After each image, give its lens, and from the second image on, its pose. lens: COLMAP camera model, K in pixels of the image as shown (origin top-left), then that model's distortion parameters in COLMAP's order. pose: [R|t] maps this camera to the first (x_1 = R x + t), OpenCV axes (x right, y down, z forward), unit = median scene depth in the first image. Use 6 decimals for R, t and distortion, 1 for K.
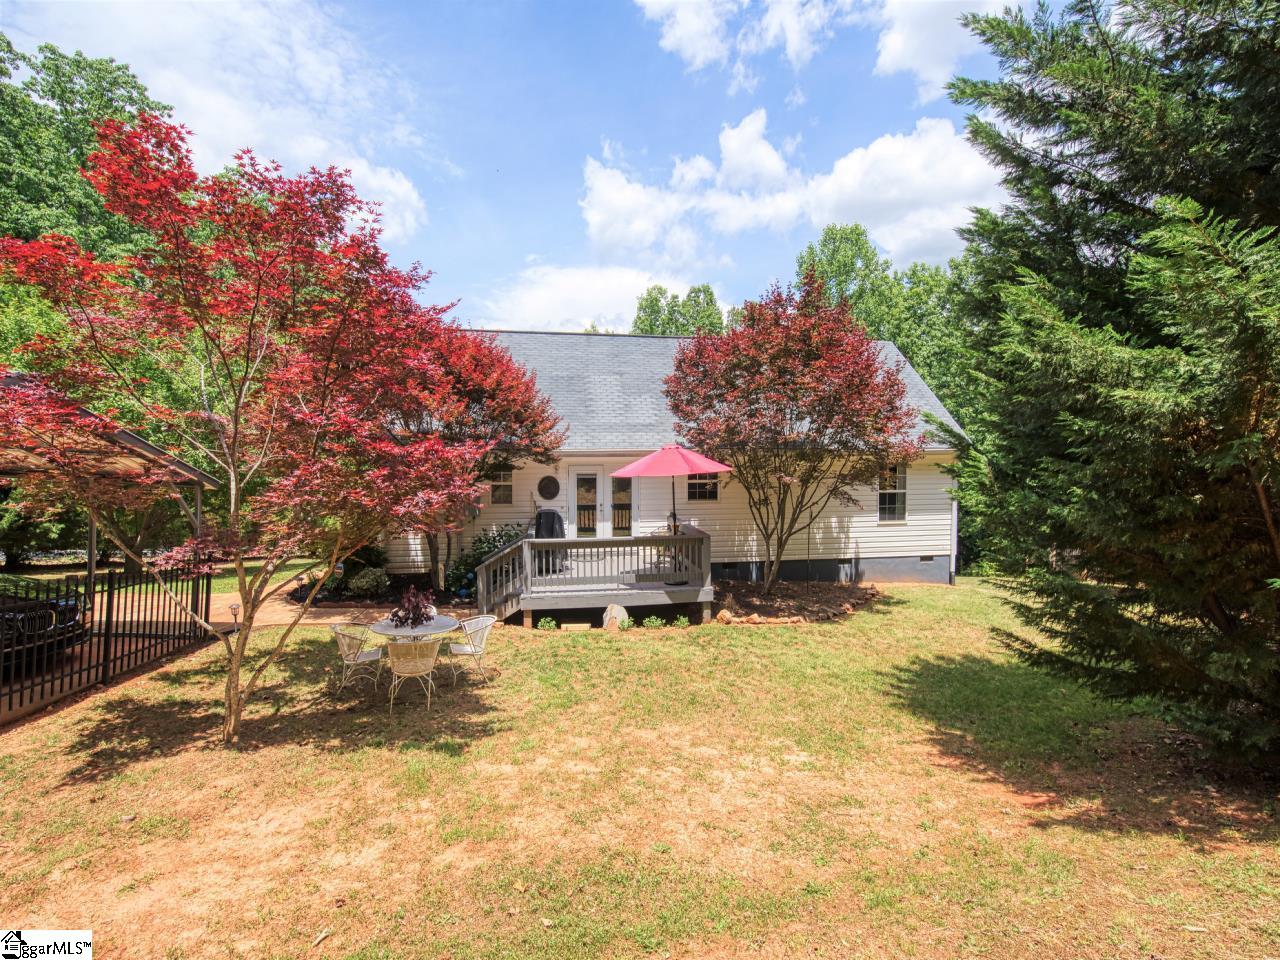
lens RADIAL K [[561.8, 0, 639.7], [0, 561.8, 477.4], [0, 0, 1]] dist [0.000336, -0.000184]
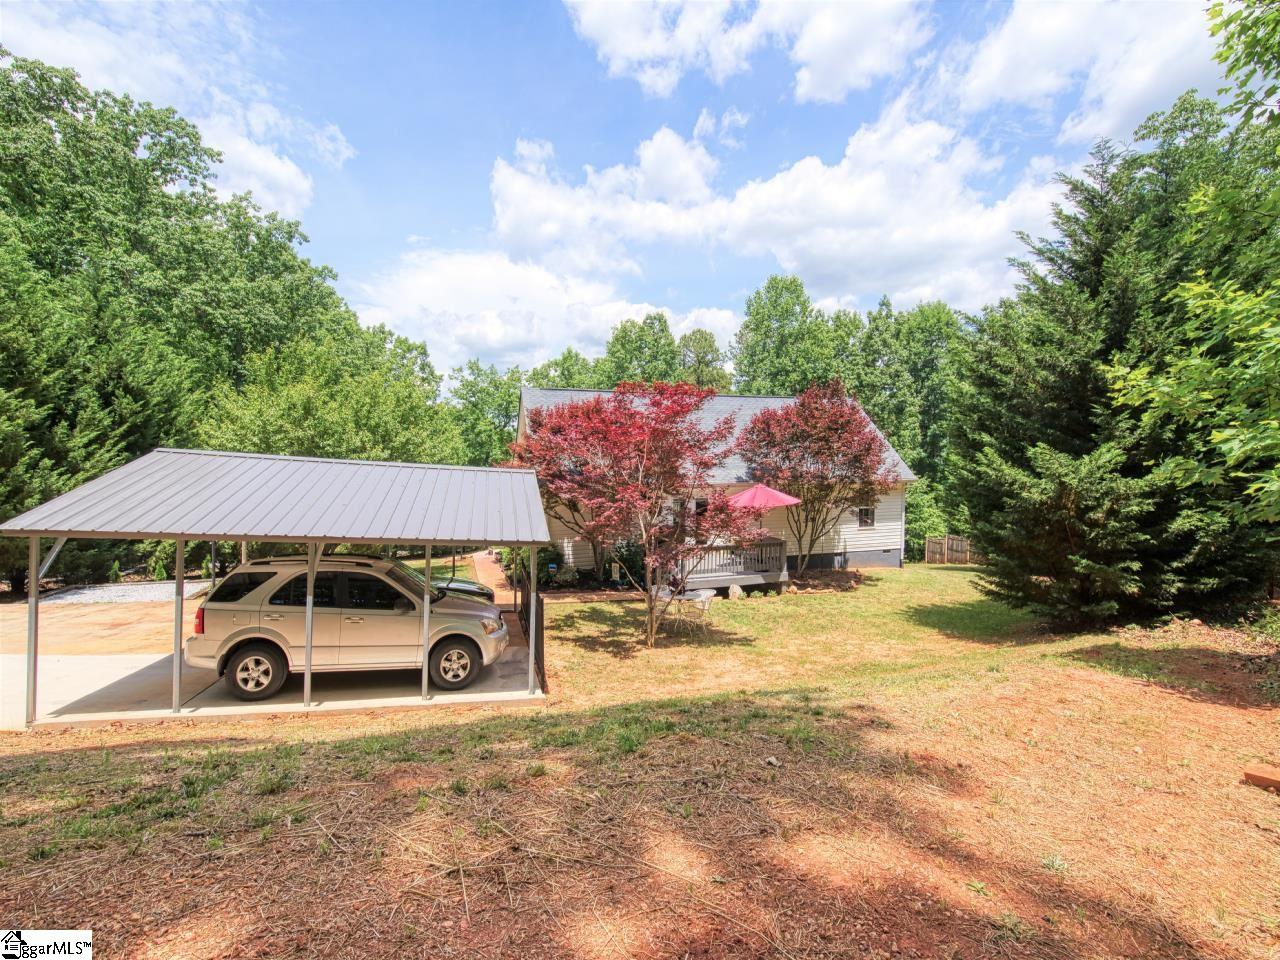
lens RADIAL K [[561.8, 0, 639.7], [0, 561.8, 477.4], [0, 0, 1]] dist [0.000336, -0.000184]
pose [[0.986210, -0.003820, 0.165454, -0.568338], [0.003200, 0.999987, 0.004013, -0.089994], [-0.165467, -0.003429, 0.986209, -0.550244]]
